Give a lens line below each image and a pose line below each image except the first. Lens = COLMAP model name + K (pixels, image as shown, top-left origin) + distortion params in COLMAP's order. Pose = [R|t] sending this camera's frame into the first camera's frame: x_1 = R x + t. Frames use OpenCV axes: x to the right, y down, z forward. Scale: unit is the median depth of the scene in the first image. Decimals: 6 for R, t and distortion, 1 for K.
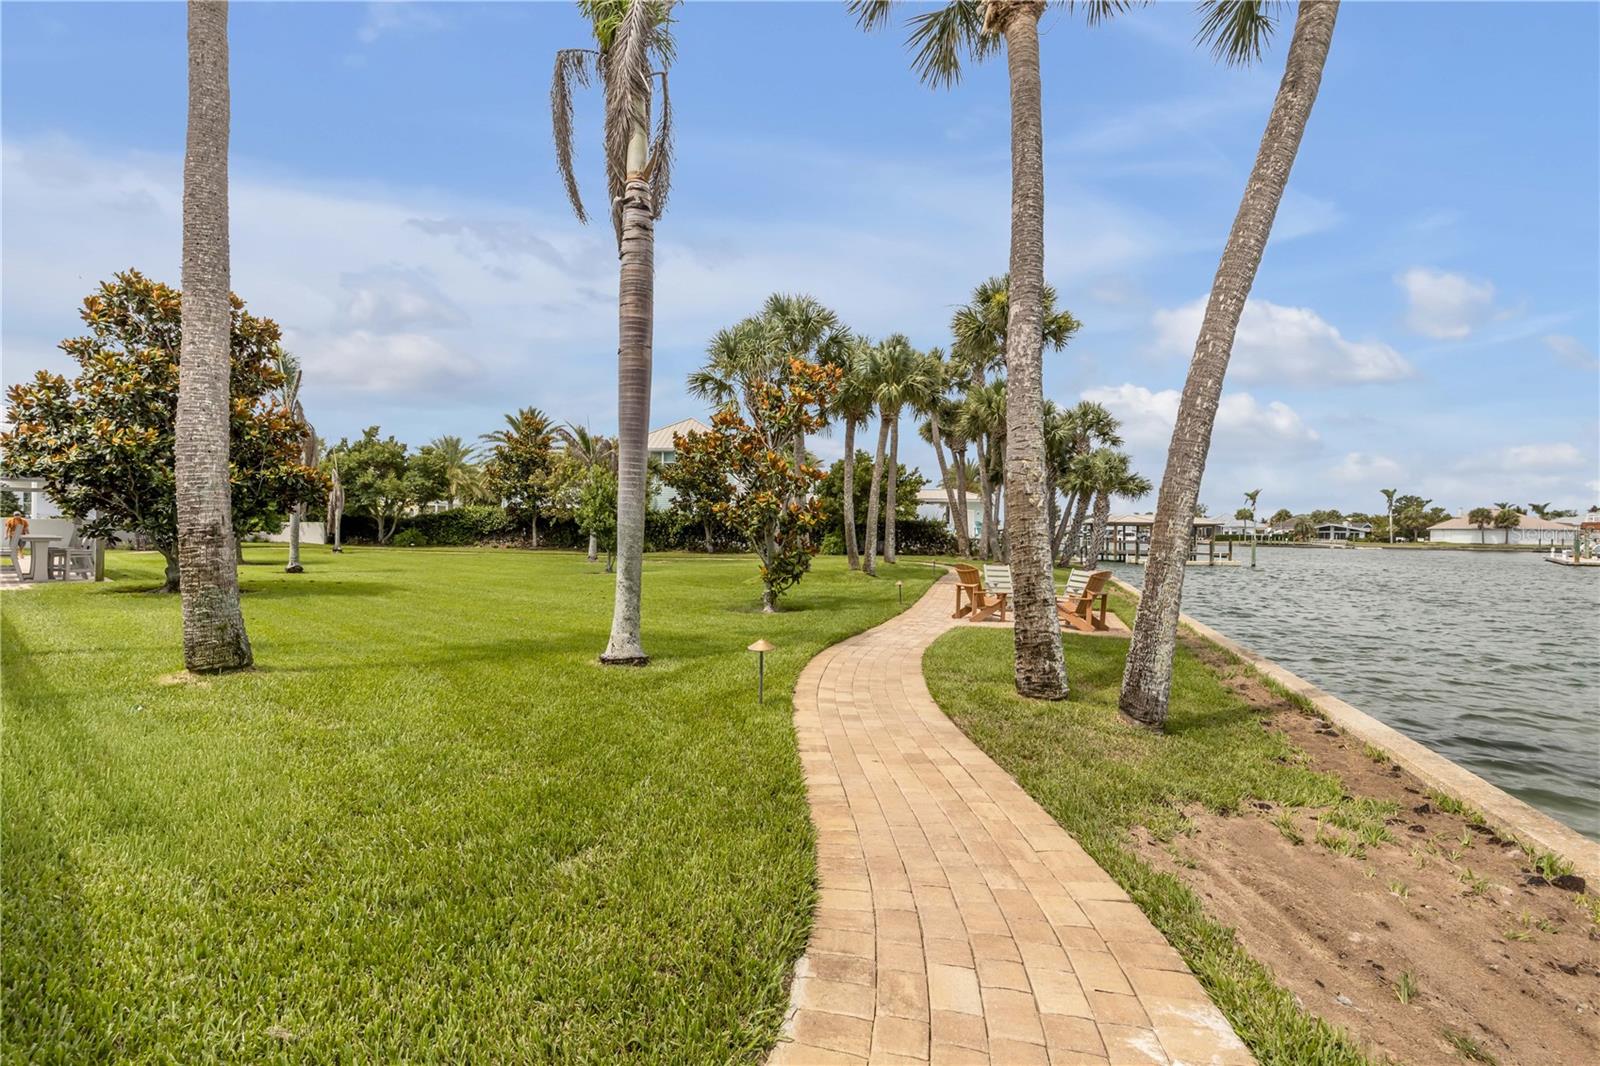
lens RADIAL K [[720.9, 0, 793.3], [0, 720.9, 531.7], [0, 0, 1]] dist [0.000580, -0.000285]
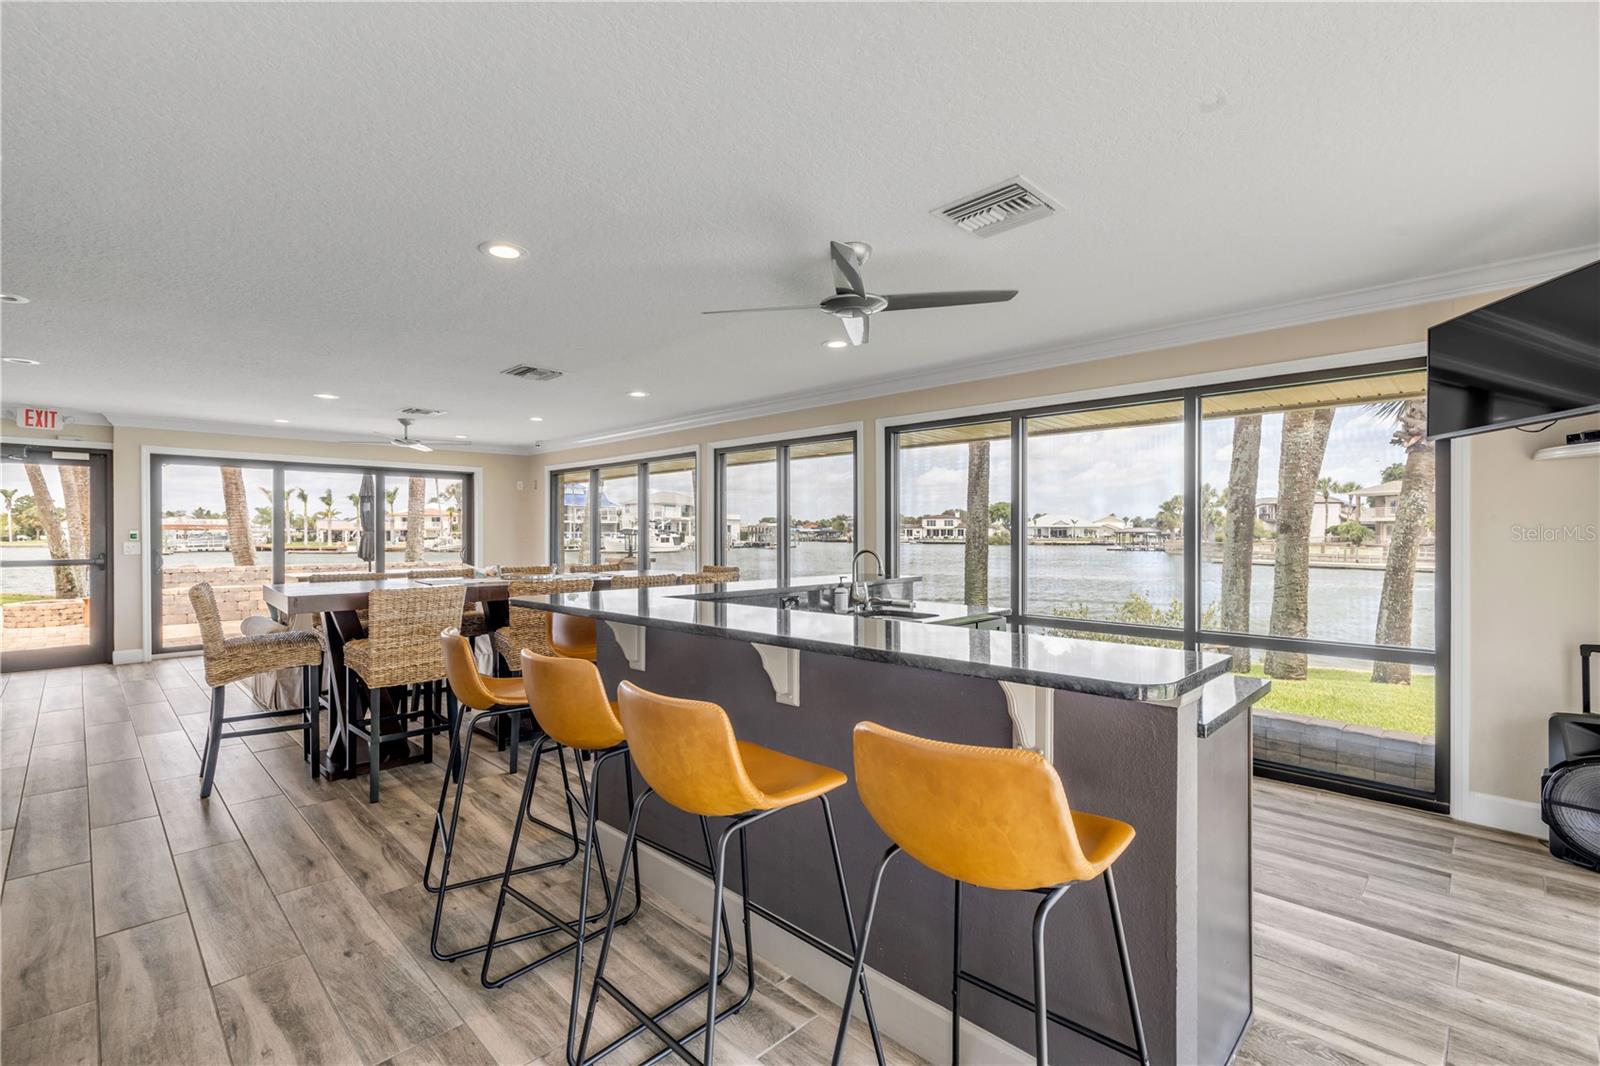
lens RADIAL K [[710.5, 0, 800.0], [0, 710.5, 533.0], [0, 0, 1]] dist [-0.001311, -0.000311]
pose [[0.046500, -0.012564, 0.998839, -0.120926], [0.003821, 0.999916, 0.012400, -0.004599], [-0.998911, 0.003240, 0.046544, -0.161493]]
